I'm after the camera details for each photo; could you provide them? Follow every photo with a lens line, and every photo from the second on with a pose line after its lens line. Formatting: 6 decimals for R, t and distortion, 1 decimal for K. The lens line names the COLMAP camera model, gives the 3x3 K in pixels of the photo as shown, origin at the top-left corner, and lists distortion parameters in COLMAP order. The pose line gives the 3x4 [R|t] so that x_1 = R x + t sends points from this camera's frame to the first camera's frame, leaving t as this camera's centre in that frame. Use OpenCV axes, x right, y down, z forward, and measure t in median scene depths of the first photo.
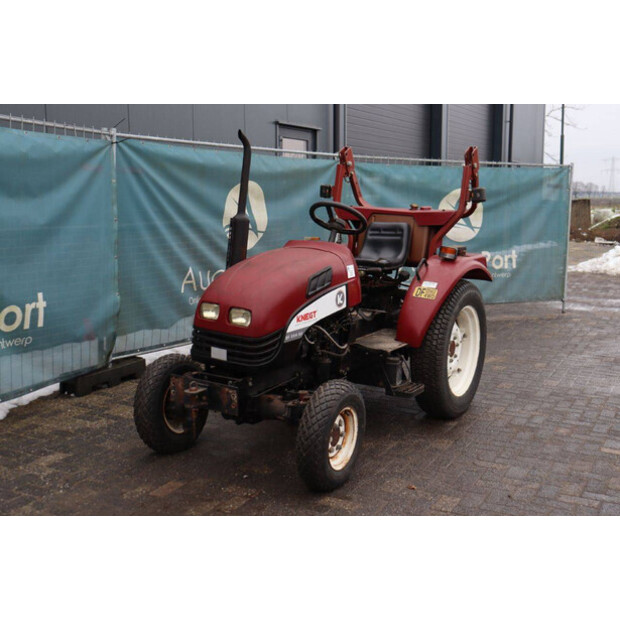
lens RADIAL K [[775.2, 0, 313.3], [0, 775.2, 309.6], [0, 0, 1]] dist [-0.037546, 0.000000]
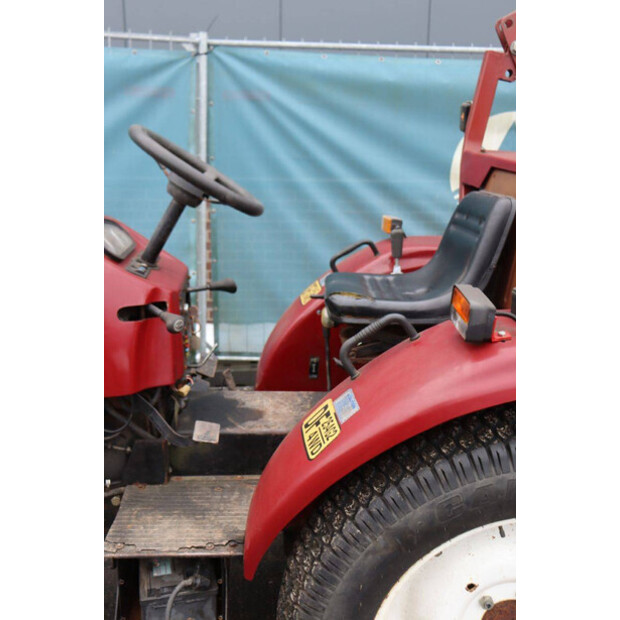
lens RADIAL K [[645.6, 0, 311.9], [0, 645.6, 313.6], [0, 0, 1]] dist [-0.013794, 0.000000]
pose [[0.550974, 0.203524, -0.809324, 0.306222], [-0.133822, 0.978803, 0.155039, -0.092876], [0.823722, 0.022883, 0.566531, 0.765542]]
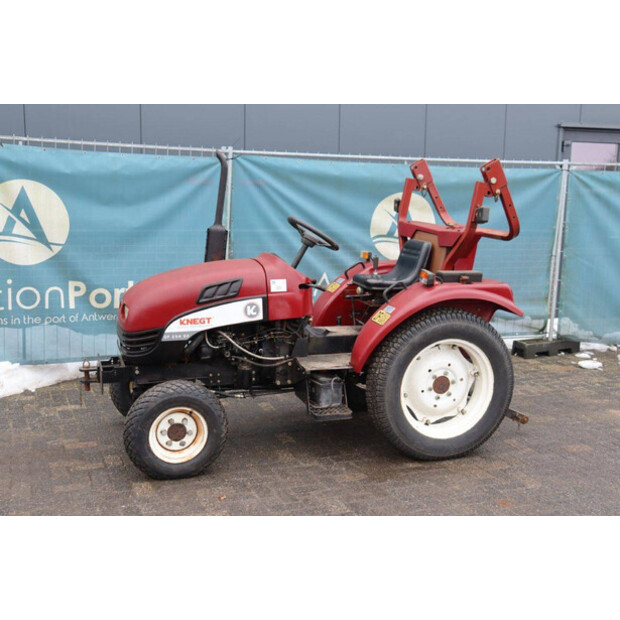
lens RADIAL K [[774.2, 0, 305.0], [0, 774.2, 310.8], [0, 0, 1]] dist [0.008350, 0.000000]
pose [[0.737966, 0.110405, -0.665746, 0.625675], [-0.111459, 0.992918, 0.041112, -0.051033], [0.665570, 0.043864, 0.745045, 0.221574]]
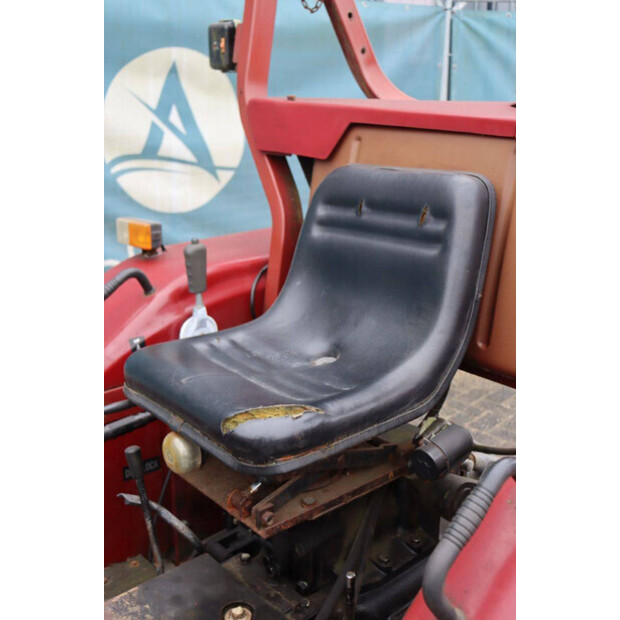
lens RADIAL K [[678.4, 0, 309.5], [0, 678.4, 312.2], [0, 0, 1]] dist [0.055150, 0.000000]
pose [[0.954066, 0.066632, -0.292093, 0.132691], [-0.022360, 0.988071, 0.152365, -0.102318], [0.298761, -0.138835, 0.944175, 0.809996]]
